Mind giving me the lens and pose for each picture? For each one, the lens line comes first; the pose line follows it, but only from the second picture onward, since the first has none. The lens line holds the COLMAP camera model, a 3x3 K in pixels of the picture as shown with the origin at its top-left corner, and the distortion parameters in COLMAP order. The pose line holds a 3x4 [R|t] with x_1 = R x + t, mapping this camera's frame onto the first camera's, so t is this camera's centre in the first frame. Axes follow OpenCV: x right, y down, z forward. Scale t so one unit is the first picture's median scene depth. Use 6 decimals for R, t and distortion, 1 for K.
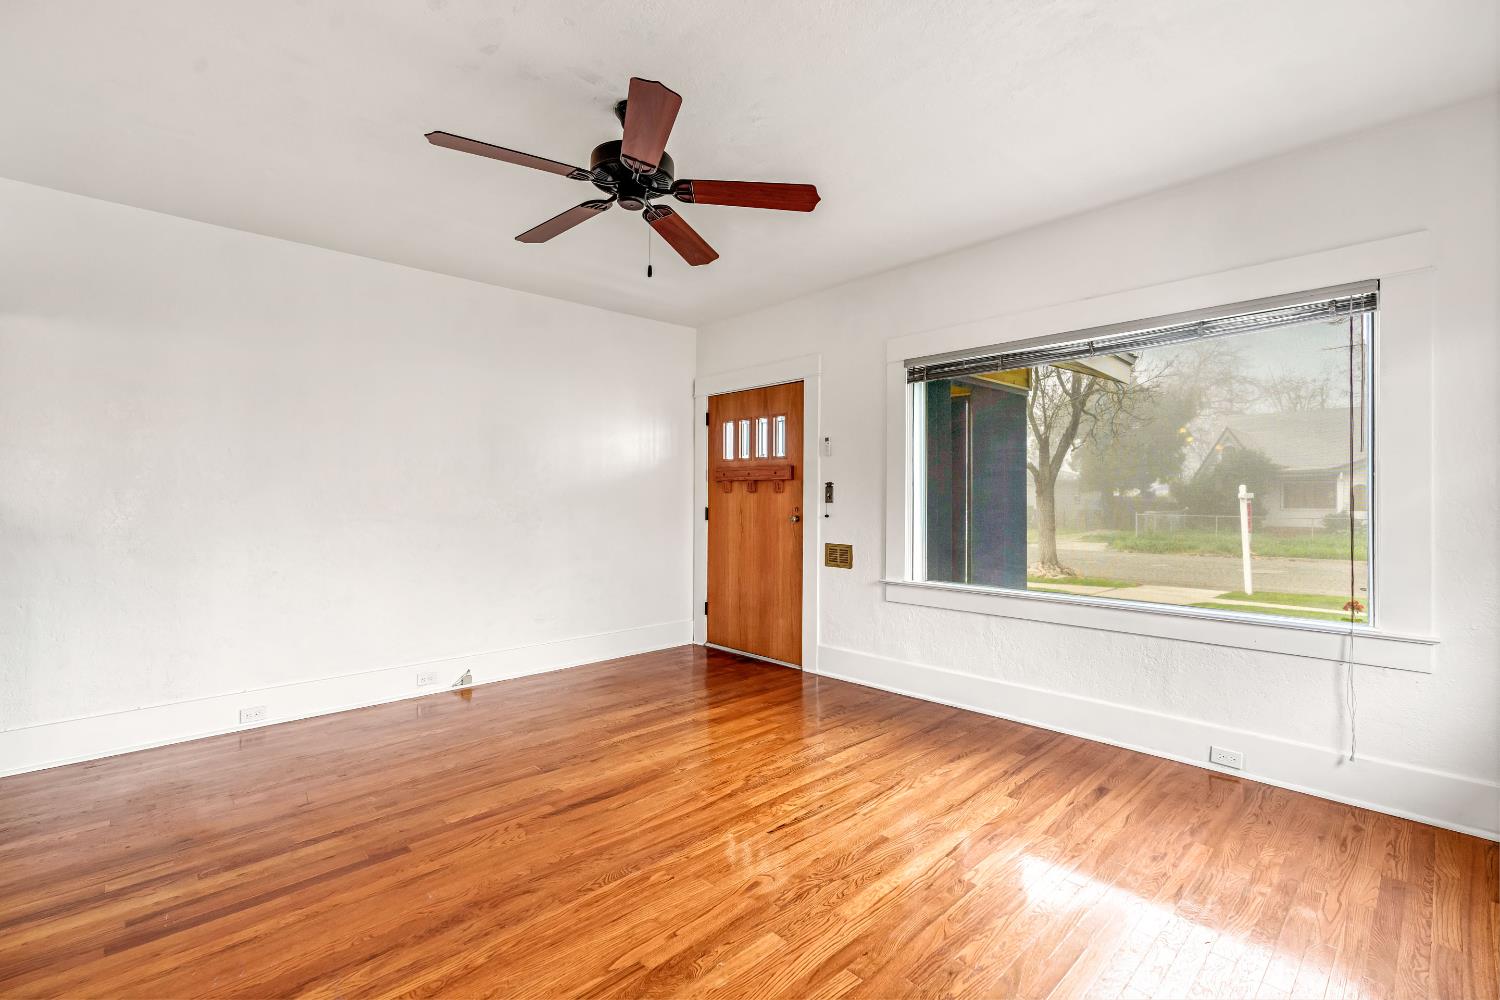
lens RADIAL K [[668.3, 0, 754.9], [0, 668.3, 499.1], [0, 0, 1]] dist [-0.014929, 0.000672]
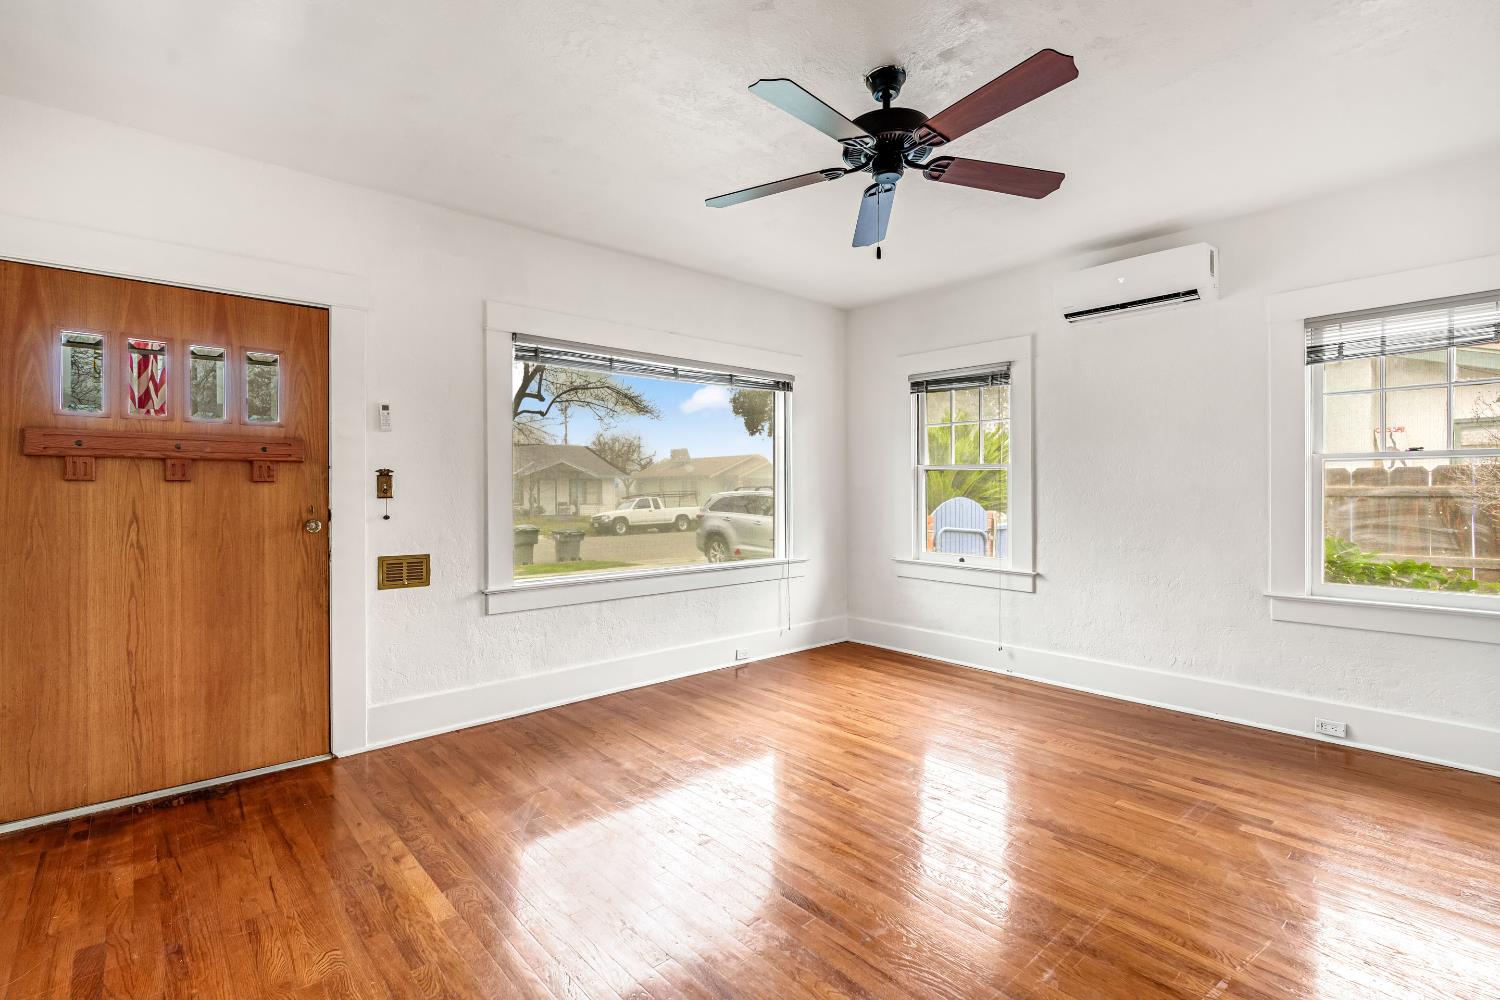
lens RADIAL K [[668.3, 0, 763.5], [0, 668.3, 498.5], [0, 0, 1]] dist [-0.014929, 0.000672]
pose [[0.033258, -0.011531, 0.999380, -0.572547], [0.006436, 0.999915, 0.011323, 0.000076], [-0.999426, 0.006055, 0.033329, 0.579702]]
